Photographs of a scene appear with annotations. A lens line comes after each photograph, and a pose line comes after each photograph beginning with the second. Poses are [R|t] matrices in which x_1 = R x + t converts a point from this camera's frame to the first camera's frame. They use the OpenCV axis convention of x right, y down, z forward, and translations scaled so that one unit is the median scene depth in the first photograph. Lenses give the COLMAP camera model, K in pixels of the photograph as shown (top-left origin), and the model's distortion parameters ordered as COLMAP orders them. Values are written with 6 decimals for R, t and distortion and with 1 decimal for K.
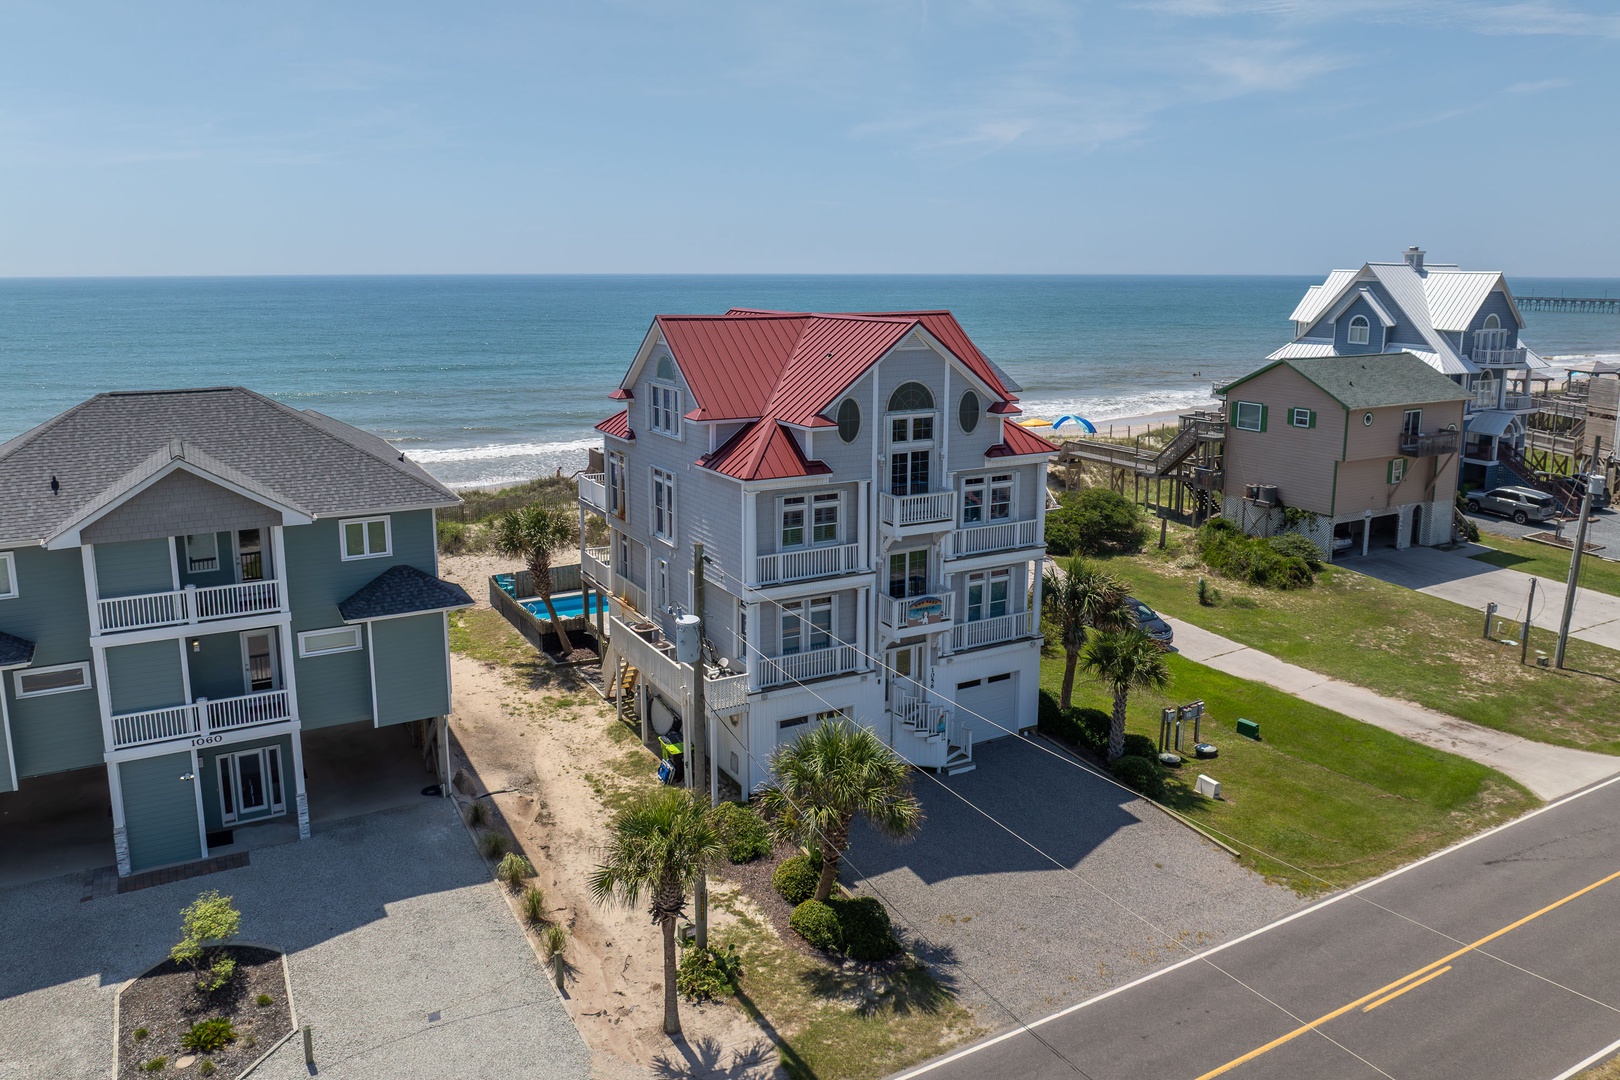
lens RADIAL K [[1164.7, 0, 834.3], [0, 1164.7, 471.3], [0, 0, 1]] dist [-0.046061, 0.009749]
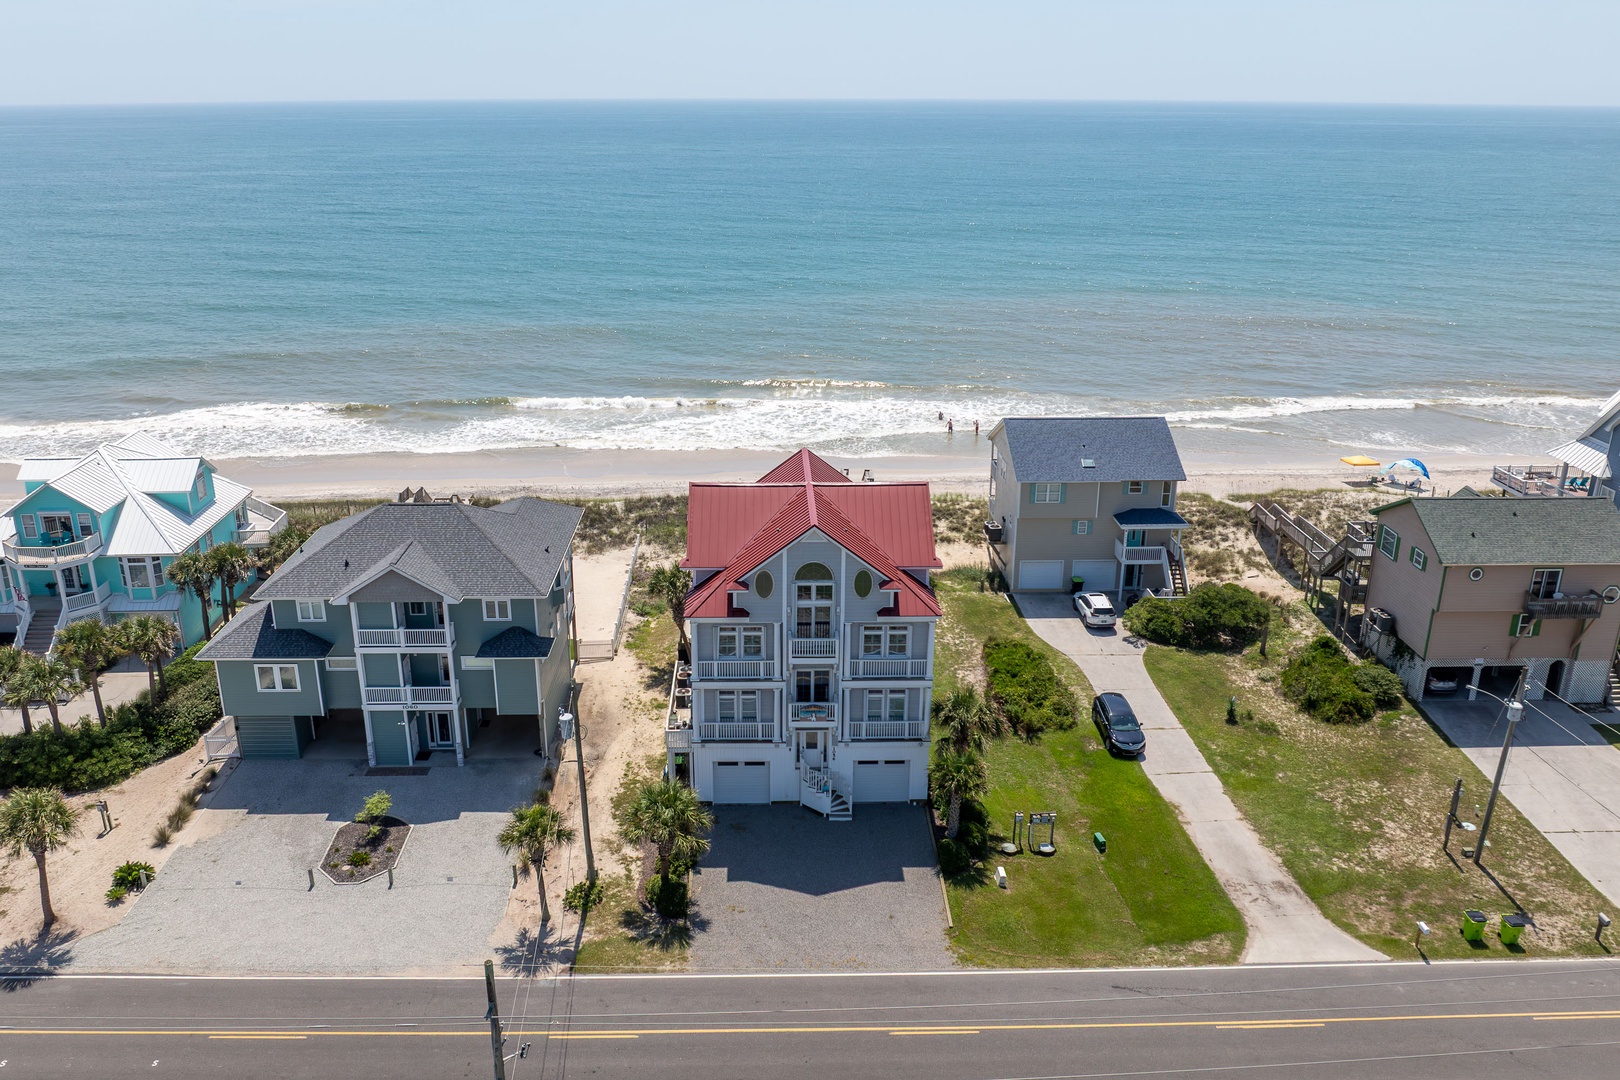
lens RADIAL K [[1312.0, 0, 805.2], [0, 1312.0, 546.1], [0, 0, 1]] dist [-0.036714, -0.012212]
pose [[0.878456, 0.162442, -0.449363, 0.795614], [-0.084138, 0.978331, 0.189179, -0.408505], [0.470357, -0.128377, 0.873089, -0.443222]]
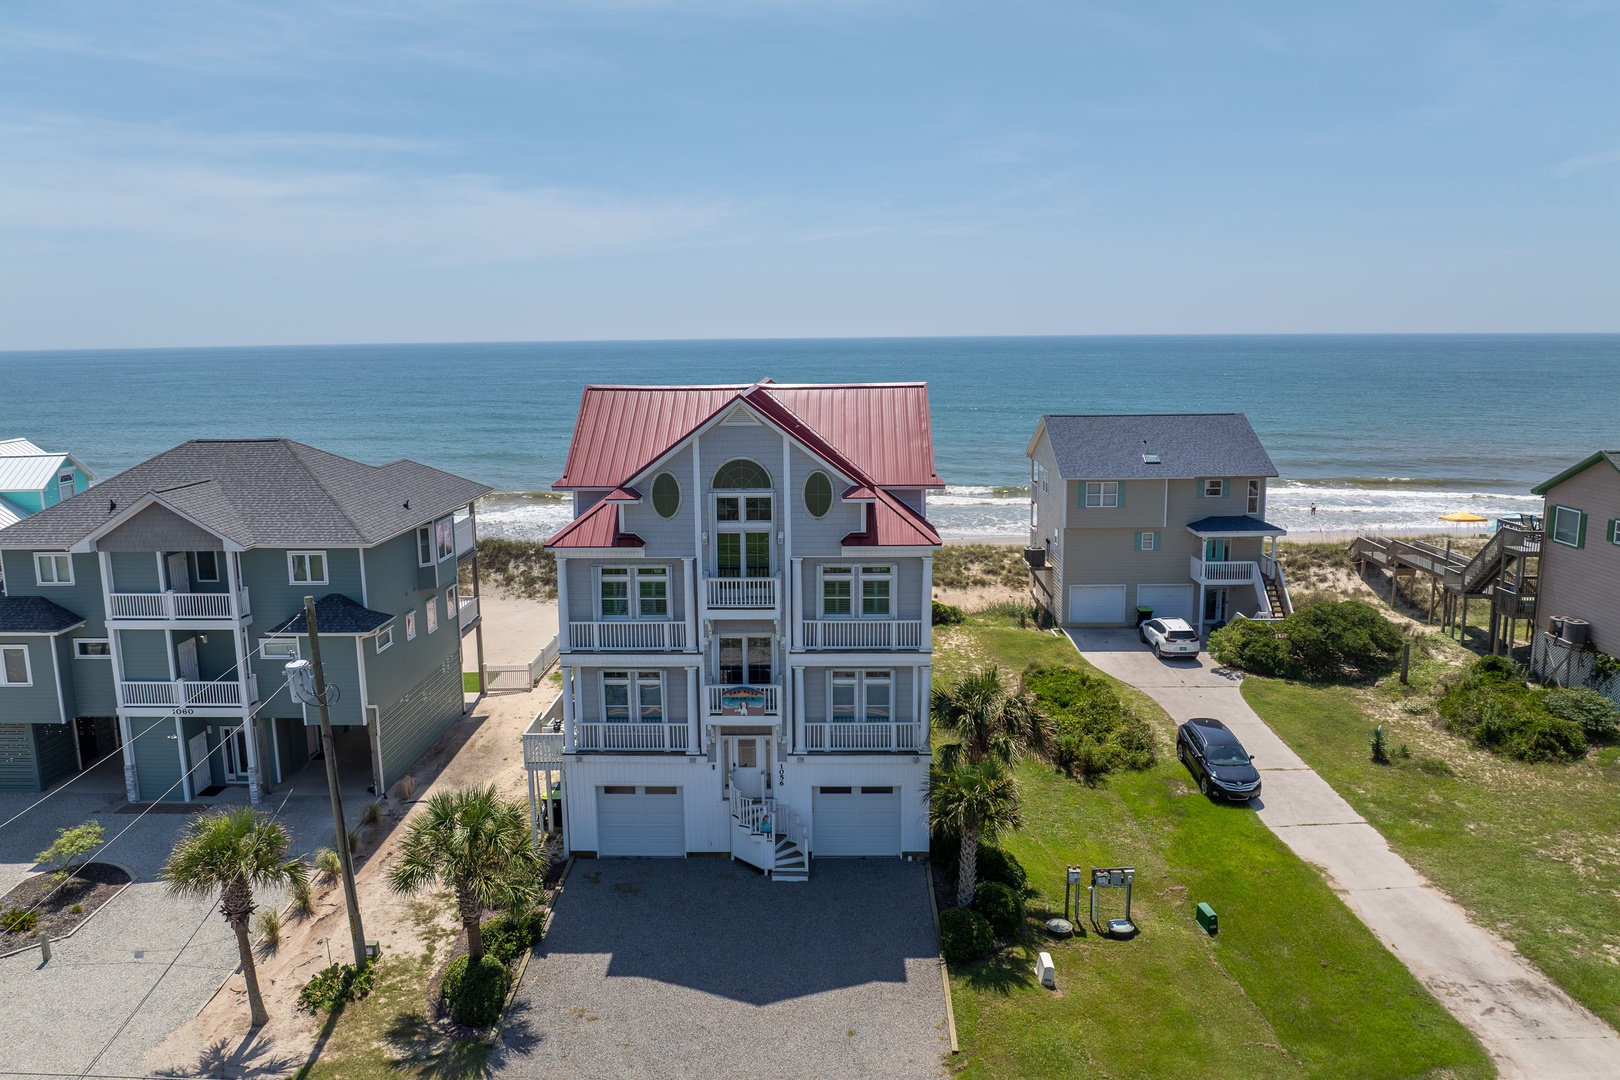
lens RADIAL K [[1164.7, 0, 825.7], [0, 1164.7, 528.0], [0, 0, 1]] dist [-0.046061, 0.009749]
pose [[0.854754, 0.075760, -0.513475, 0.618695], [-0.076680, 0.996866, 0.019436, -0.044594], [0.513339, 0.022760, 0.857884, 0.221392]]
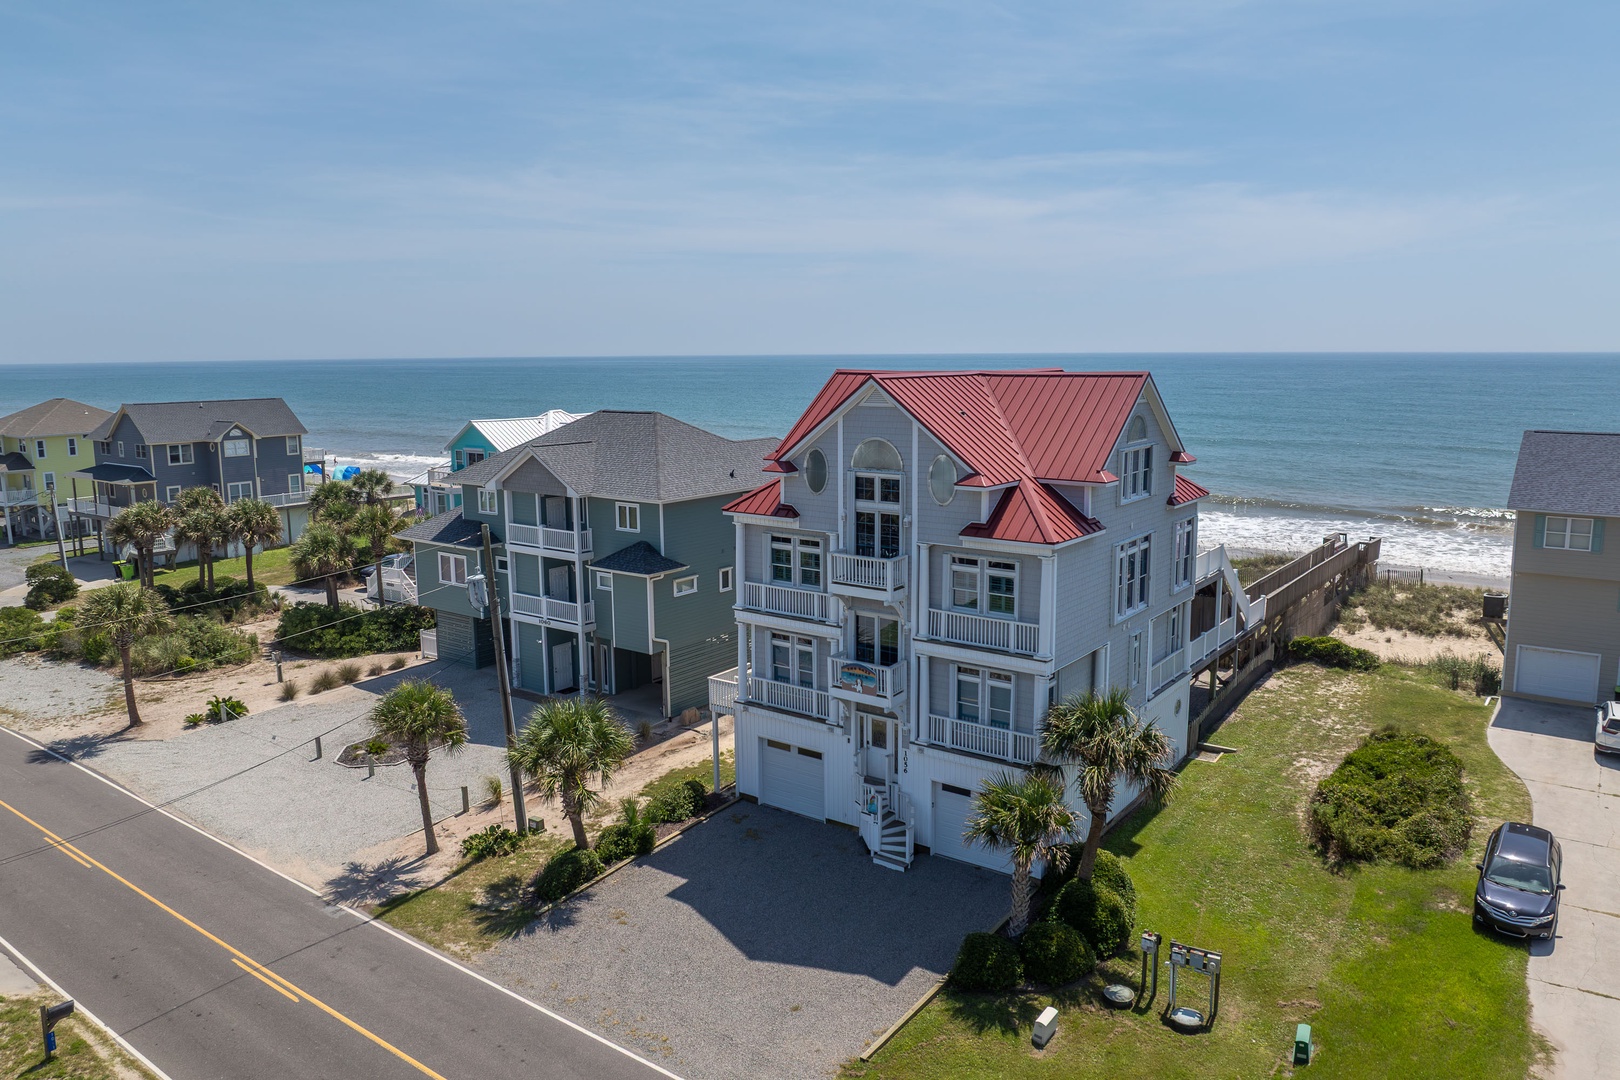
lens RADIAL K [[1164.7, 0, 809.5], [0, 1164.7, 532.7], [0, 0, 1]] dist [-0.046061, 0.009749]
pose [[0.386903, 0.138610, -0.911643, 0.931312], [-0.148241, 0.985129, 0.086869, -0.076459], [0.910127, 0.101533, 0.401697, 0.572481]]
